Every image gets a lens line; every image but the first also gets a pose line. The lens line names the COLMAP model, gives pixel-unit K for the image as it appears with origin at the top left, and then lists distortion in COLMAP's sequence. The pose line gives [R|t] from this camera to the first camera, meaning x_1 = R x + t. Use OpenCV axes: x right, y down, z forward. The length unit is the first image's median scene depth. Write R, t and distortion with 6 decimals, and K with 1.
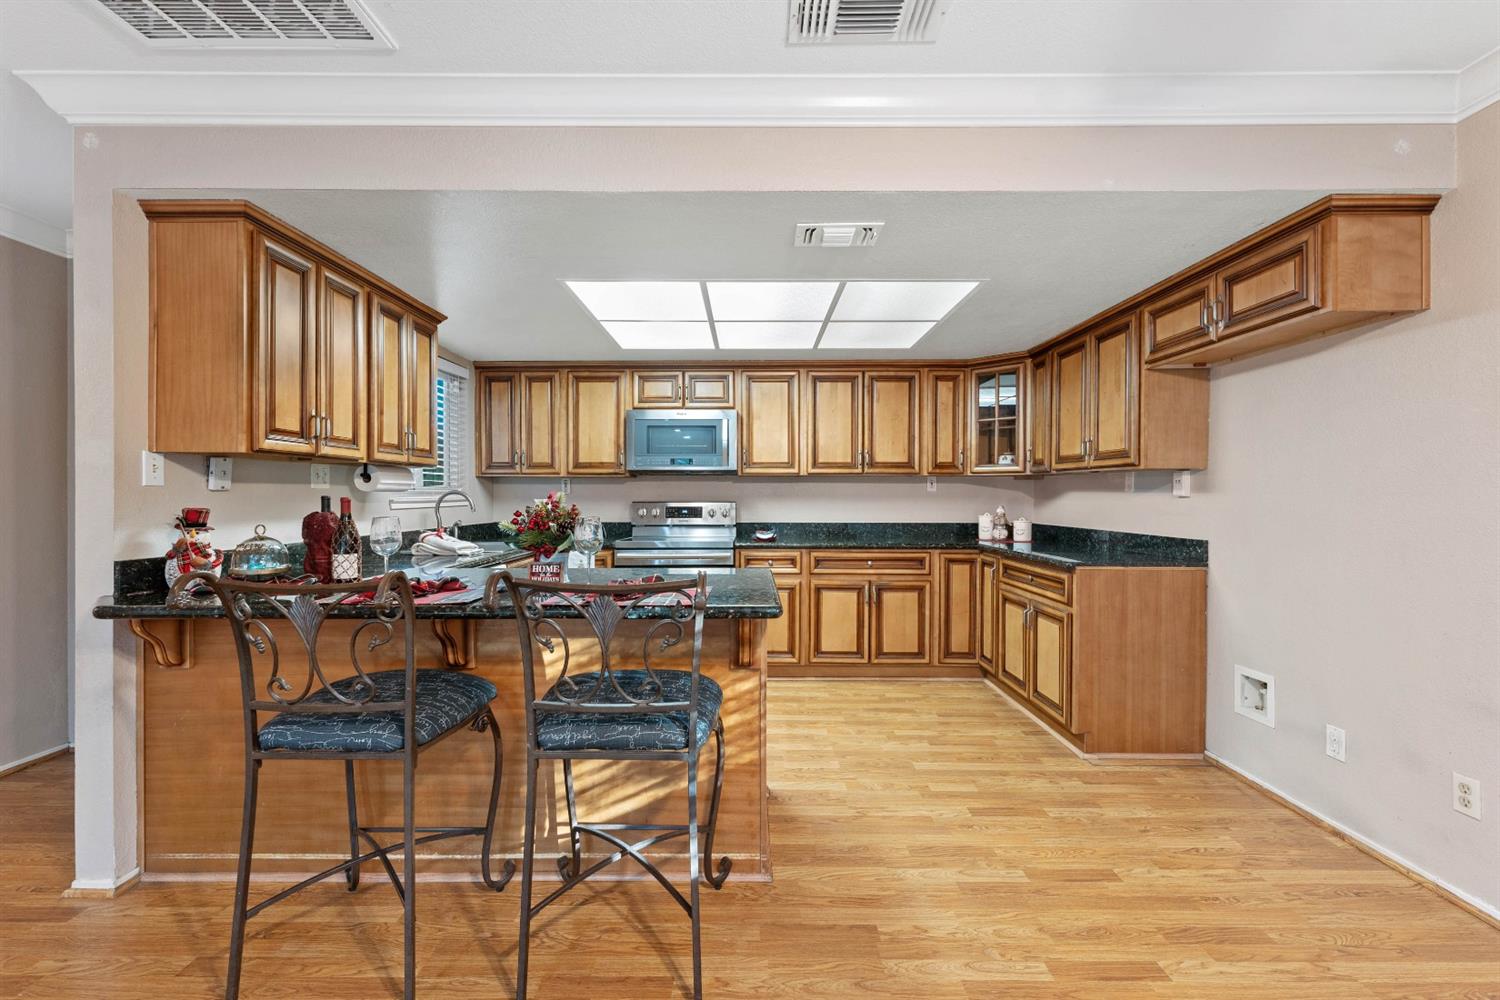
lens RADIAL K [[614.2, 0, 750.0], [0, 614.2, 500.0], [0, 0, 1]] dist [0.000568, 0.000064]
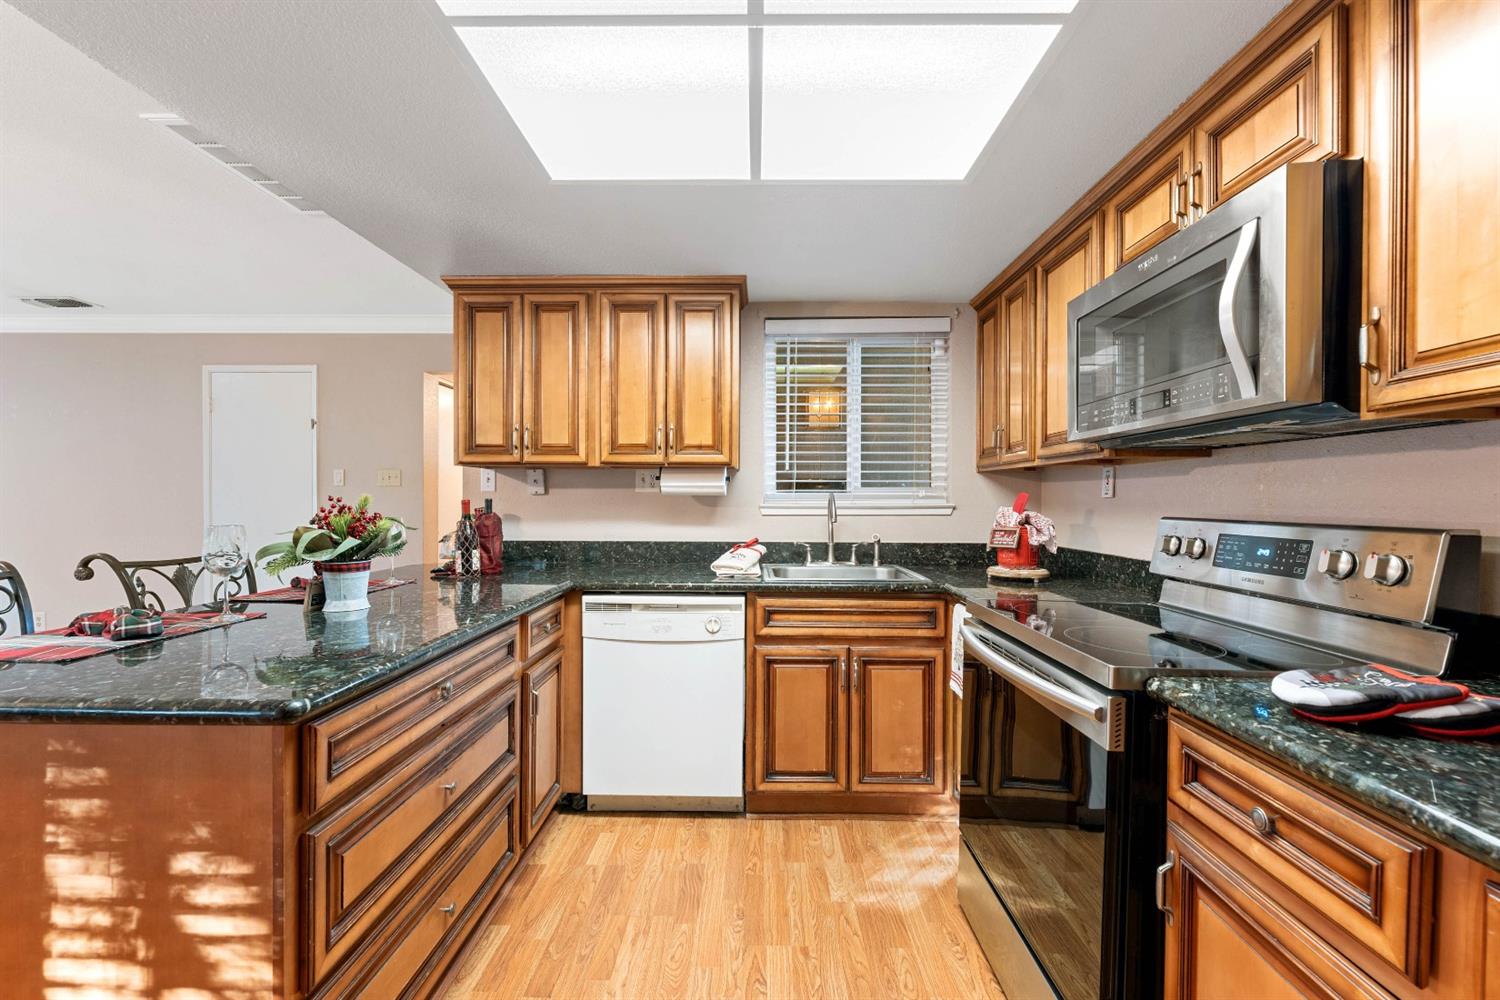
lens RADIAL K [[617.4, 0, 748.0], [0, 617.4, 501.5], [0, 0, 1]] dist [0.000520, -0.000328]
pose [[-0.015217, 0.003946, -0.999876, 0.250768], [-0.011720, 0.999923, 0.004124, -0.006495], [0.999816, 0.011781, -0.015170, 0.830640]]
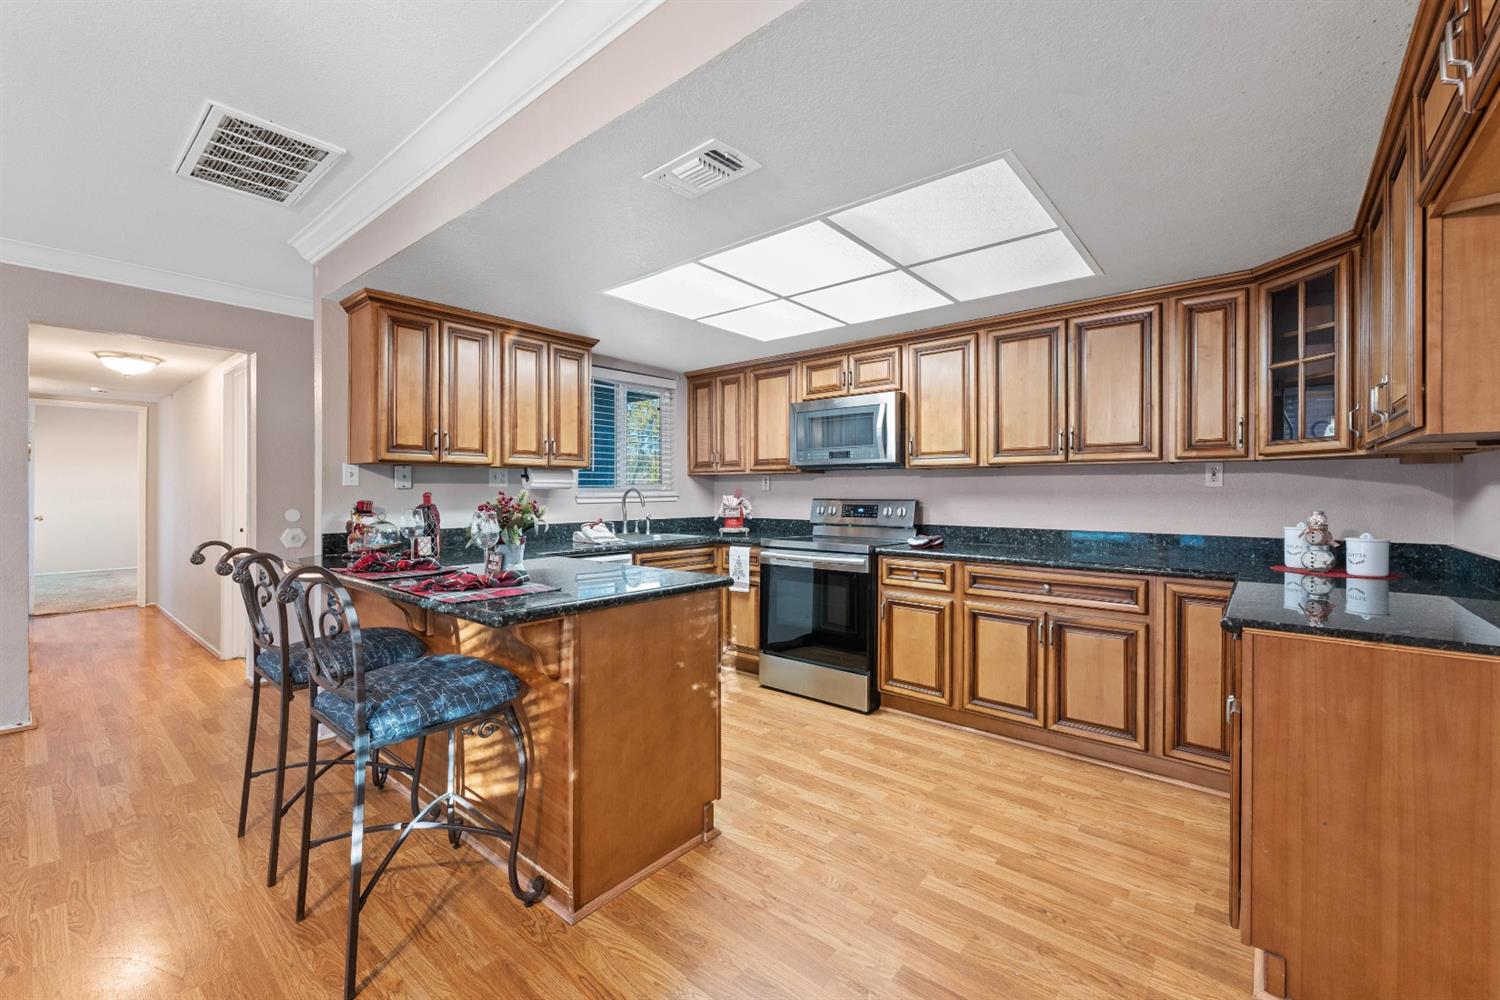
lens RADIAL K [[618.6, 0, 750.1], [0, 618.6, 490.5], [0, 0, 1]] dist [-0.000073, -0.000081]
pose [[0.767447, -0.001184, -0.641112, 0.394793], [-0.005078, 0.999956, -0.007926, -0.002174], [0.641093, 0.009339, 0.767407, 0.229373]]
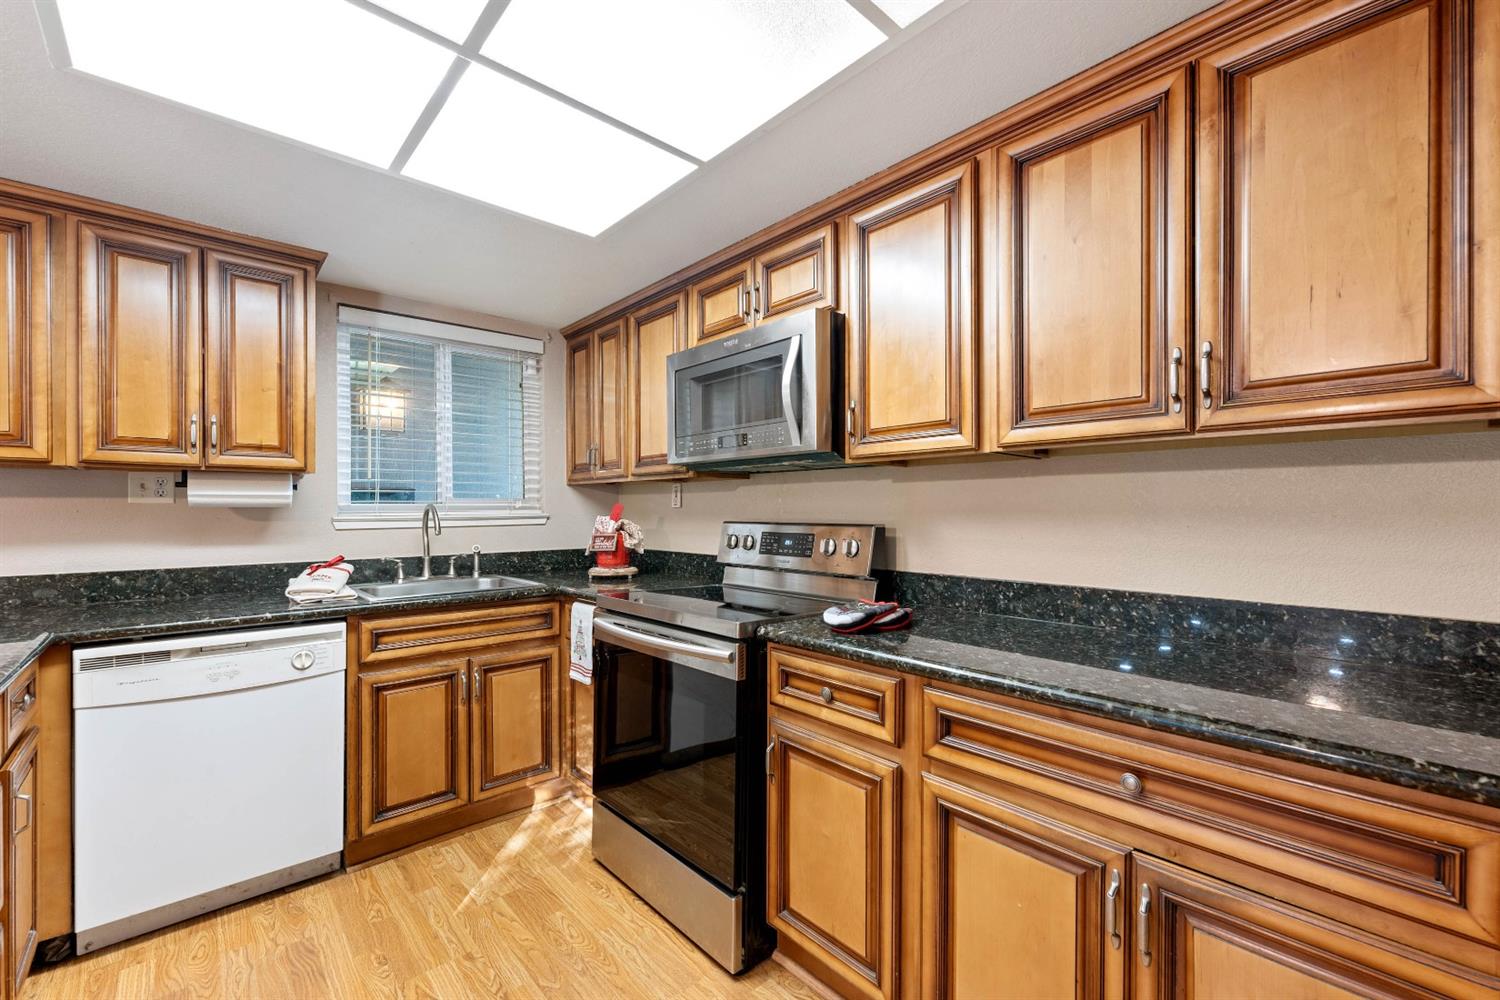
lens RADIAL K [[621.6, 0, 753.9], [0, 621.6, 509.5], [0, 0, 1]] dist [-0.000252, 0.000093]
pose [[0.674457, -0.001781, -0.738312, 0.280767], [-0.002585, 0.999985, -0.004774, -0.006165], [0.738309, 0.005128, 0.674443, 0.721850]]
